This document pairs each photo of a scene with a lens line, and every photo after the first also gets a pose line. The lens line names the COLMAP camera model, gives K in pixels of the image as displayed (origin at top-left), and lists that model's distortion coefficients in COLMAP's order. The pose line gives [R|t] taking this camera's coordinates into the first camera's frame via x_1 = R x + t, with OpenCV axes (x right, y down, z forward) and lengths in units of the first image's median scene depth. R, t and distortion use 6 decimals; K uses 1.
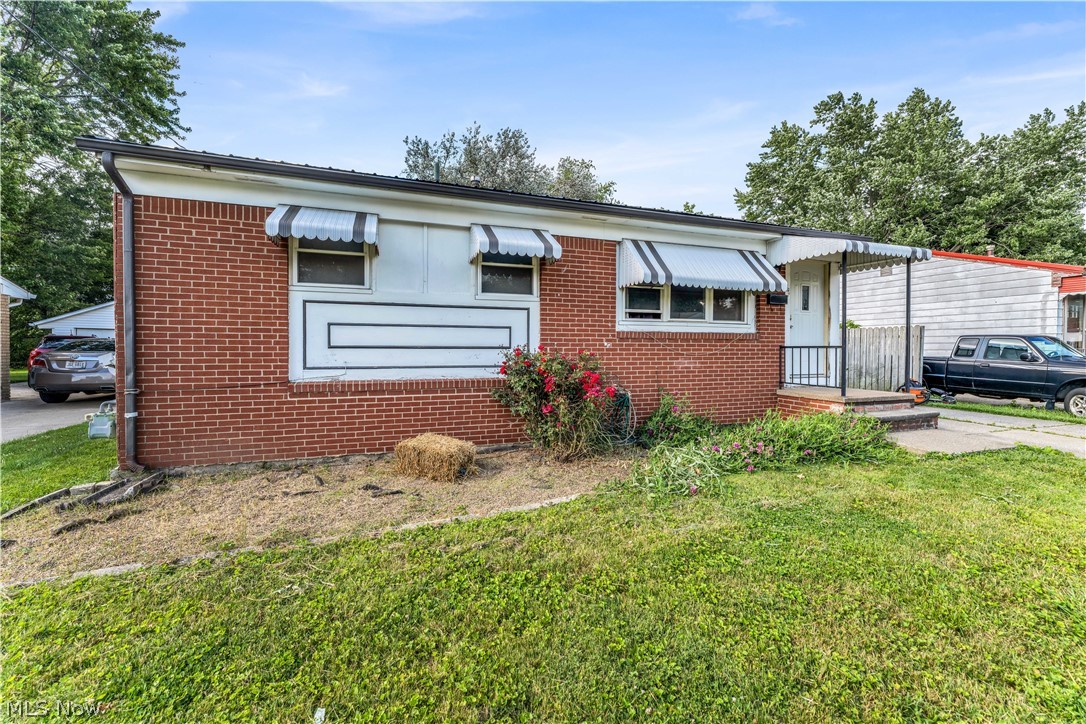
lens RADIAL K [[435.2, 0, 533.5], [0, 435.2, 354.2], [0, 0, 1]] dist [-0.001546, -0.000220]
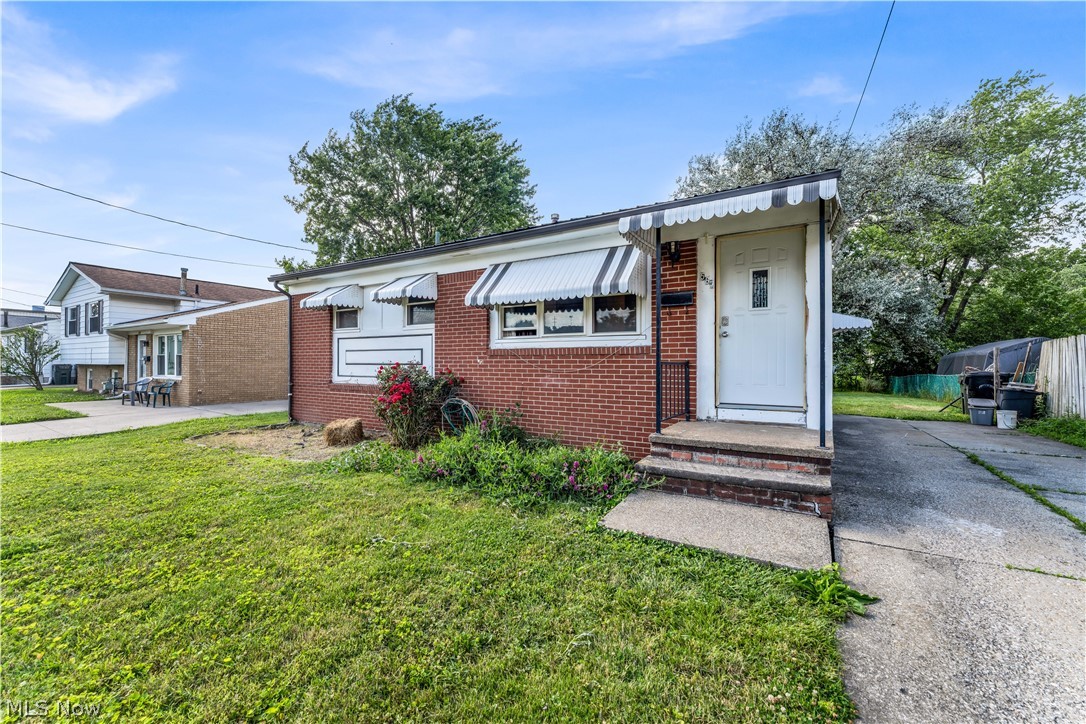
lens RADIAL K [[427.9, 0, 537.9], [0, 427.9, 362.1], [0, 0, 1]] dist [-0.000228, -0.000066]
pose [[0.641924, -0.004090, -0.766757, 1.127874], [-0.011680, 0.999818, -0.015112, -0.005567], [0.766679, 0.018657, 0.641759, 0.408134]]
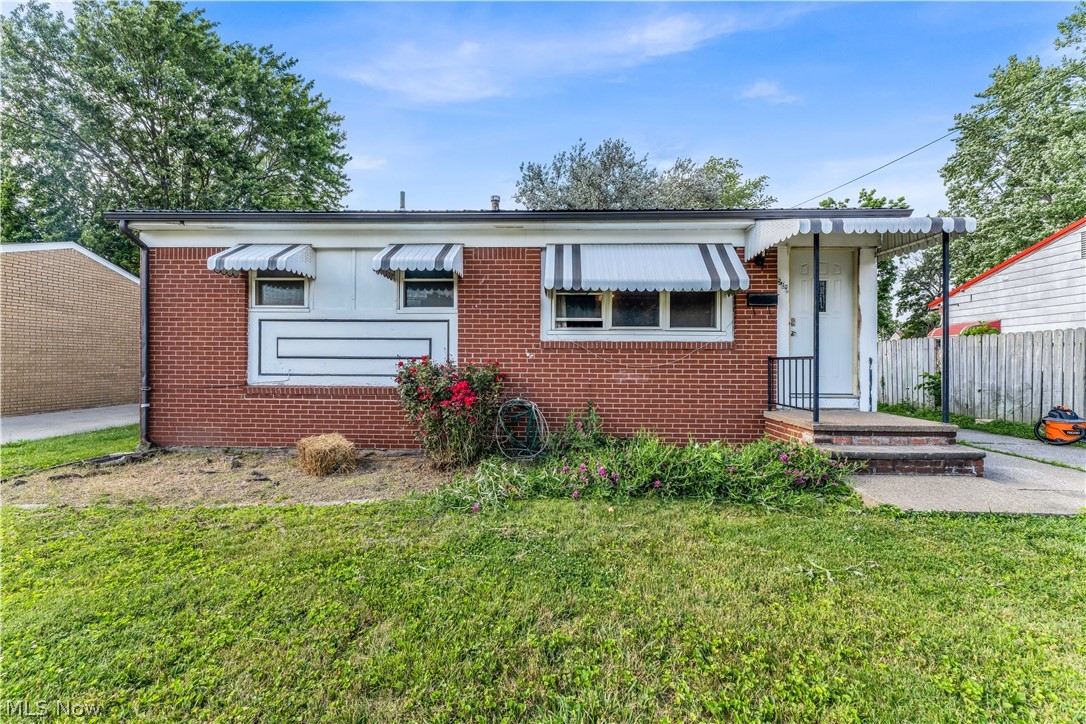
lens RADIAL K [[433.3, 0, 531.3], [0, 433.3, 362.2], [0, 0, 1]] dist [-0.000595, -0.000246]
pose [[0.933437, 0.003736, -0.358722, 0.522395], [-0.009028, 0.999874, -0.013080, 0.005615], [0.358627, 0.015448, 0.933353, 0.106516]]
